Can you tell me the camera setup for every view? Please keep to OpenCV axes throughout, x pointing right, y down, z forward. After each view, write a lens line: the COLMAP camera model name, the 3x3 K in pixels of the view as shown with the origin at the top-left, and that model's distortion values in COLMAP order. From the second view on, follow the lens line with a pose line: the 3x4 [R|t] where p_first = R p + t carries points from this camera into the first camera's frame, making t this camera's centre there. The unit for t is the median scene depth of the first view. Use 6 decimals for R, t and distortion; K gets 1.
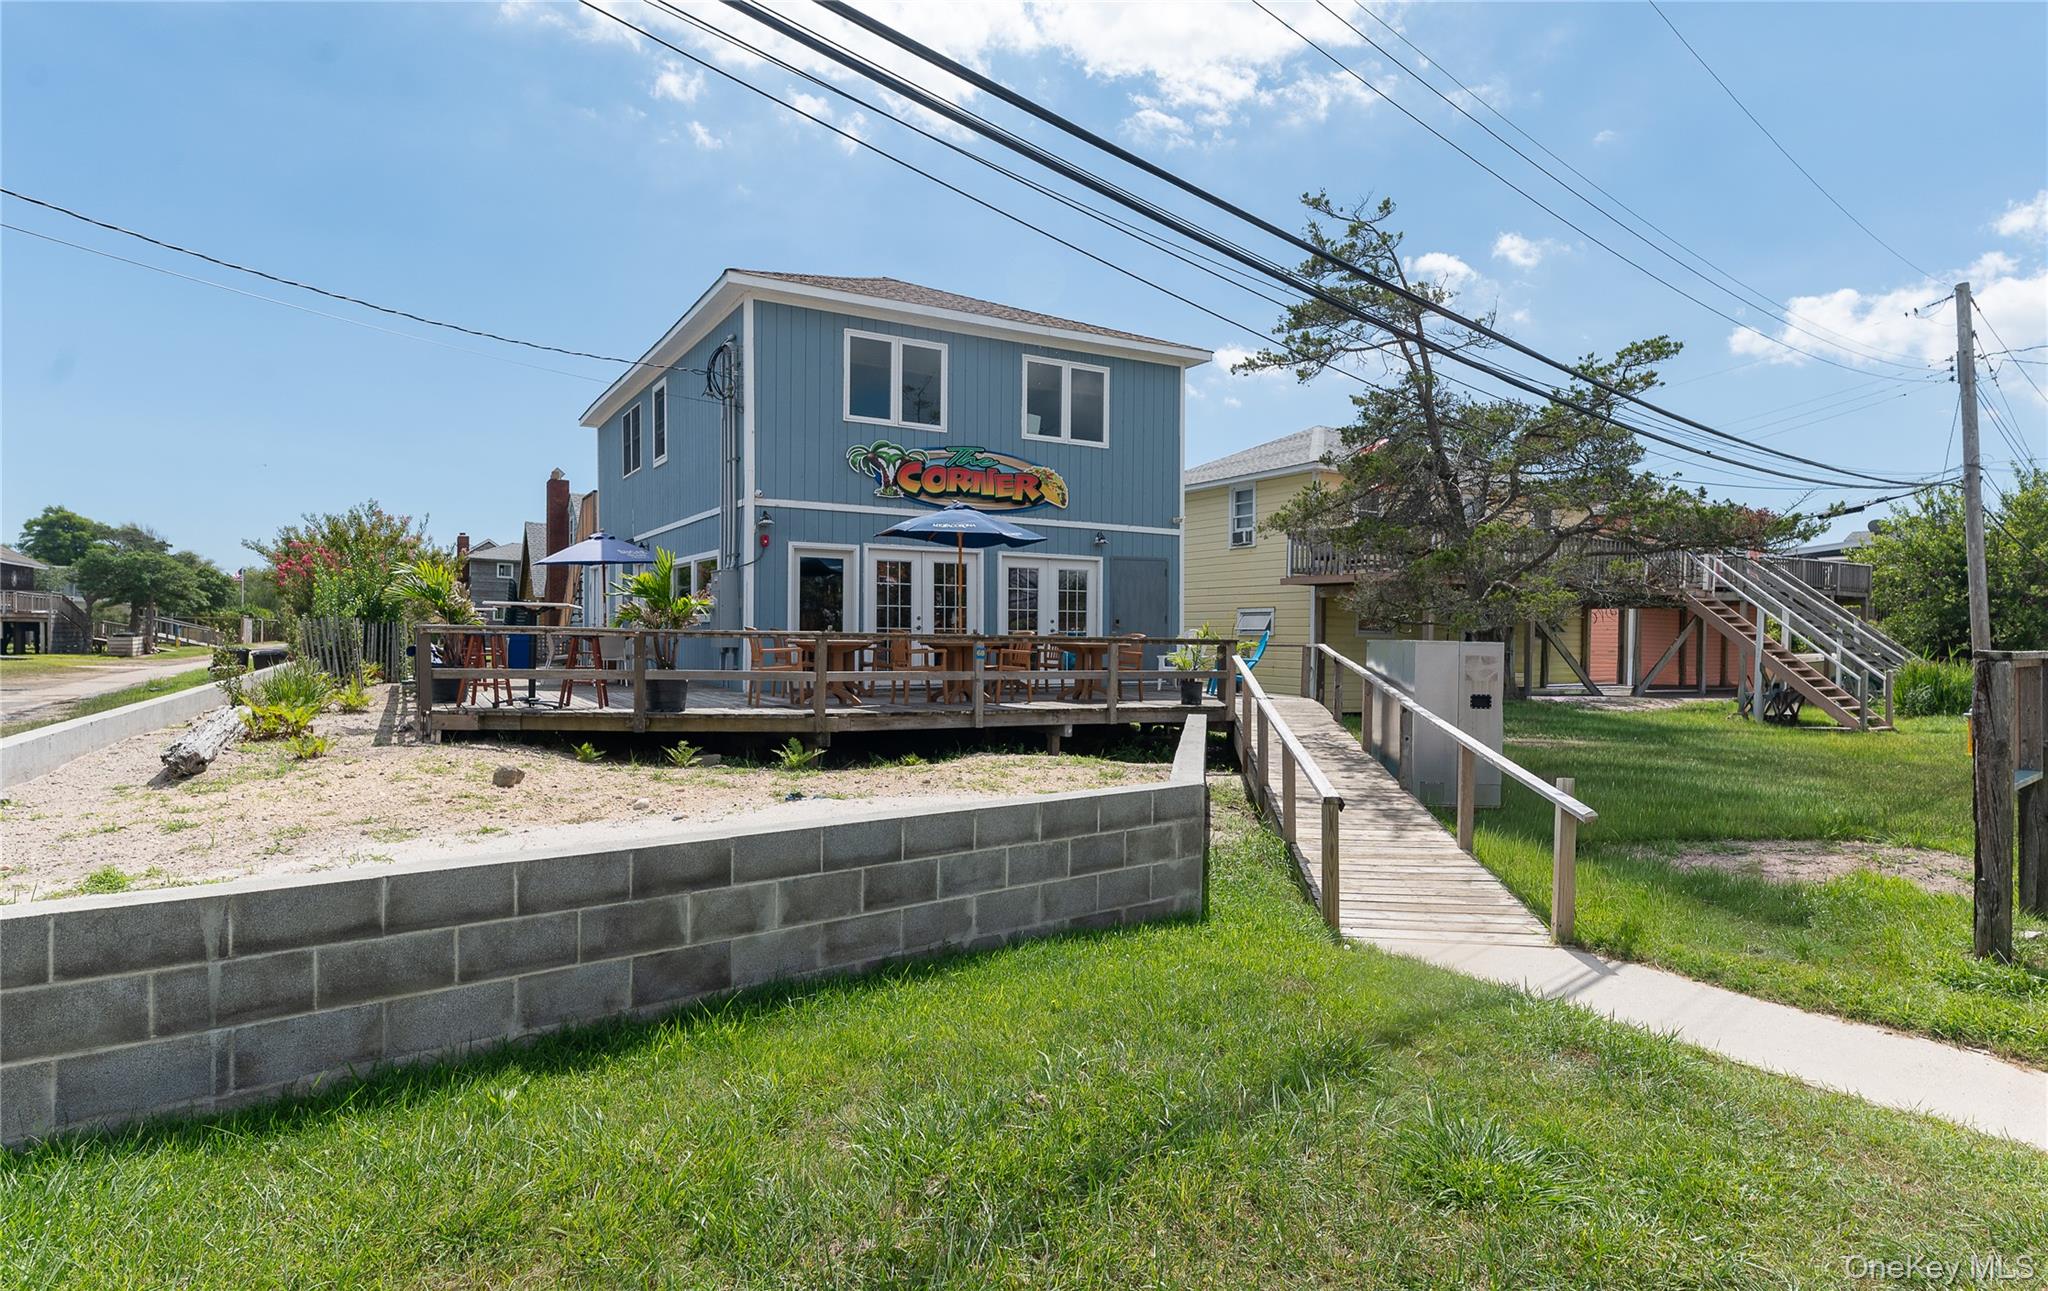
lens RADIAL K [[1068.4, 0, 1024.0], [0, 1068.4, 645.5], [0, 0, 1]] dist [-0.003814, -0.000141]
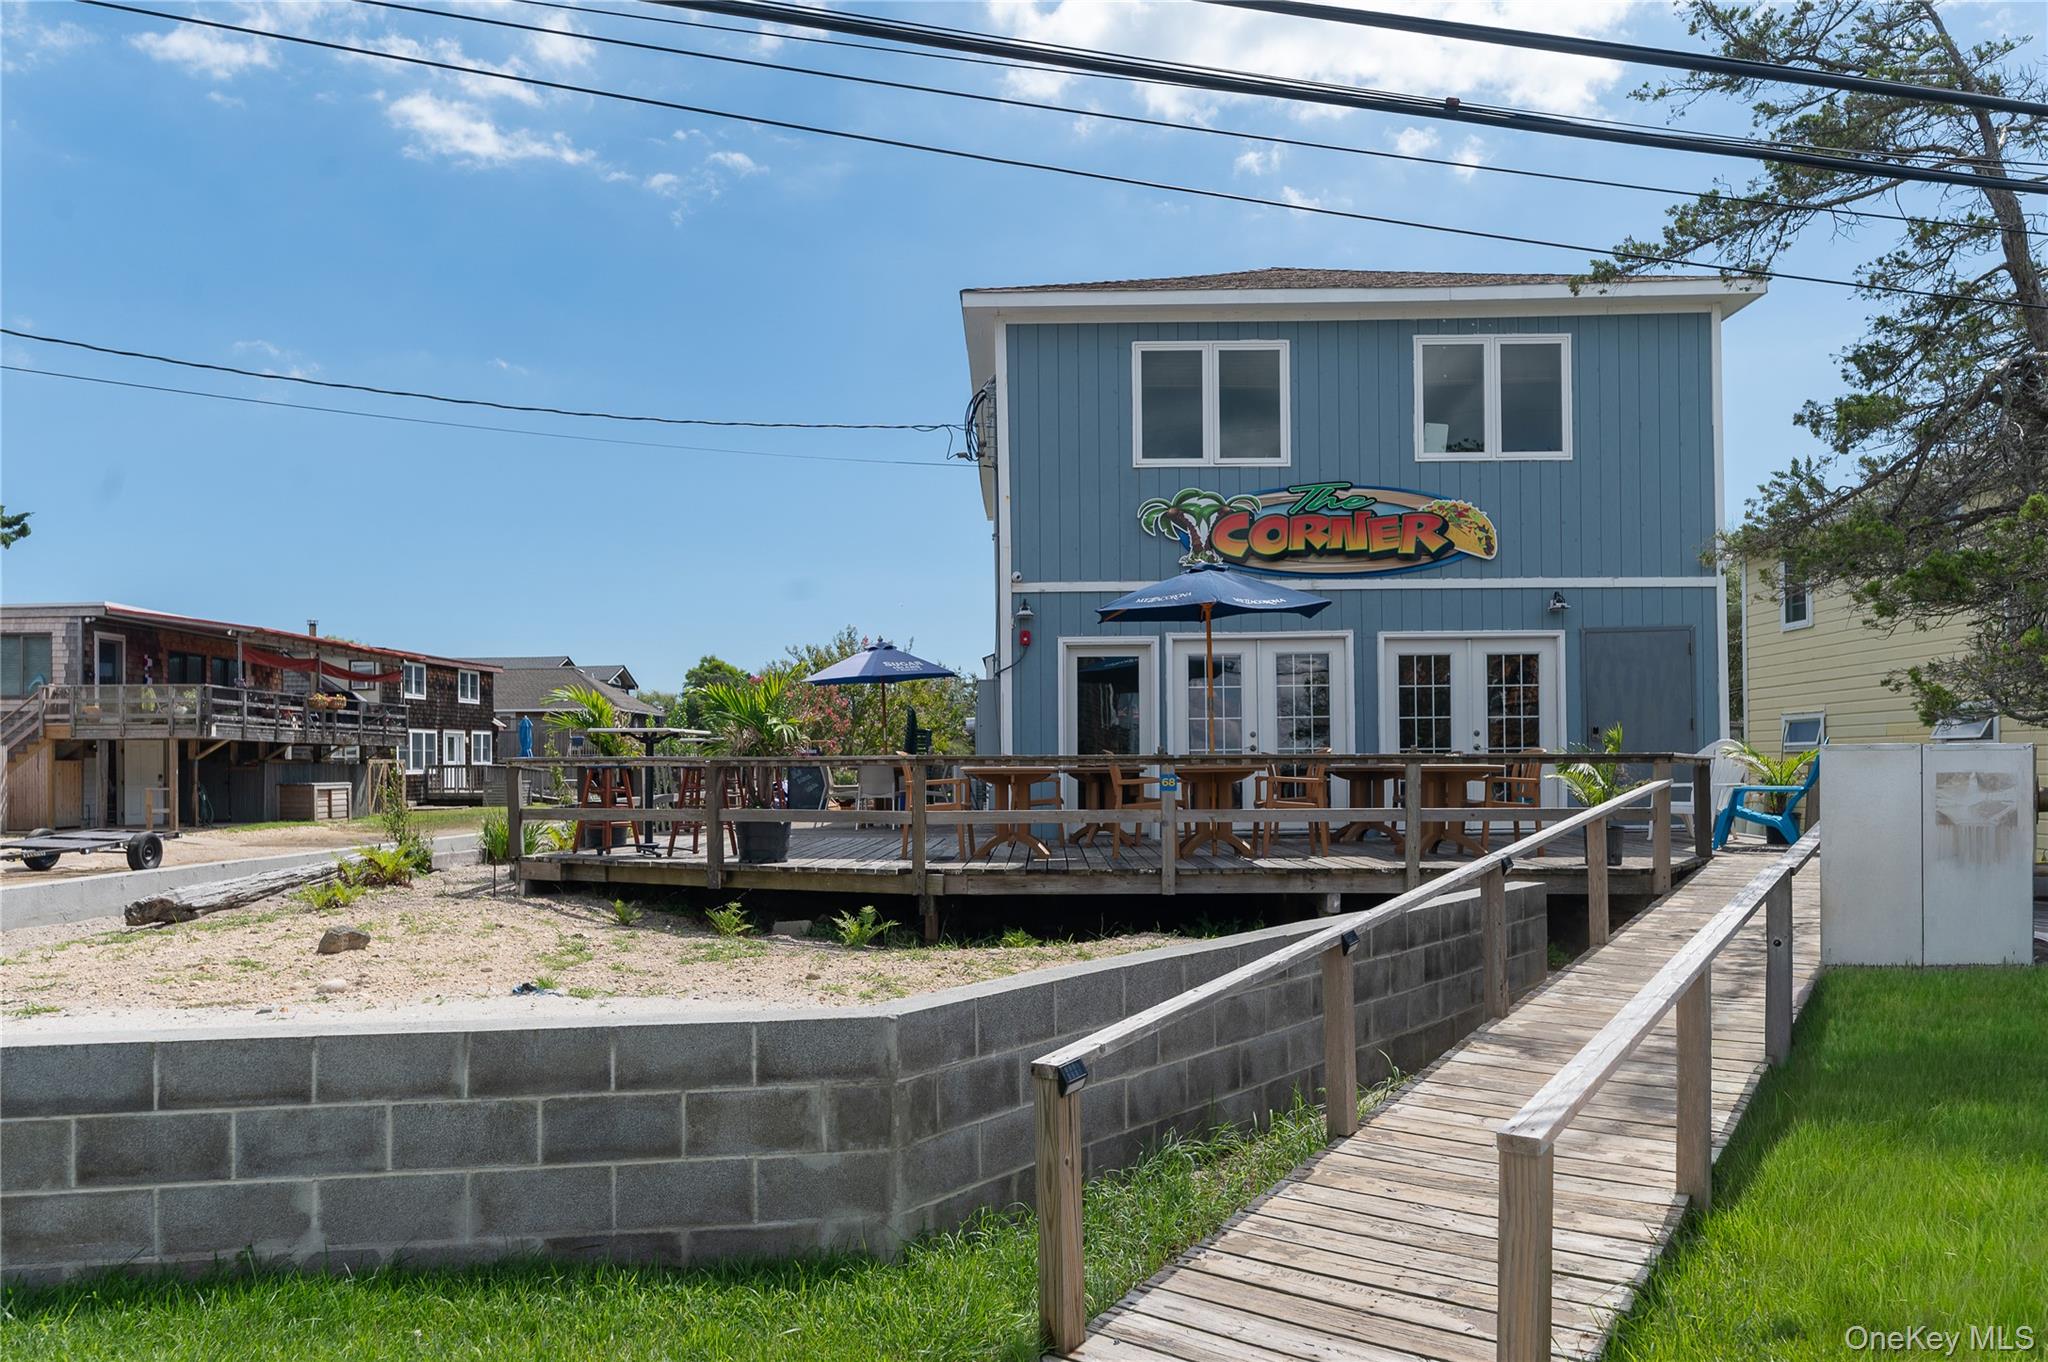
lens RADIAL K [[1336.9, 0, 1023.9], [0, 1336.9, 755.6], [0, 0, 1]] dist [-0.007023, -0.000859]
pose [[0.868784, -0.023283, -0.494644, 0.230755], [0.014554, 0.999663, -0.021493, 0.005689], [0.494977, 0.011473, 0.868830, 0.183723]]
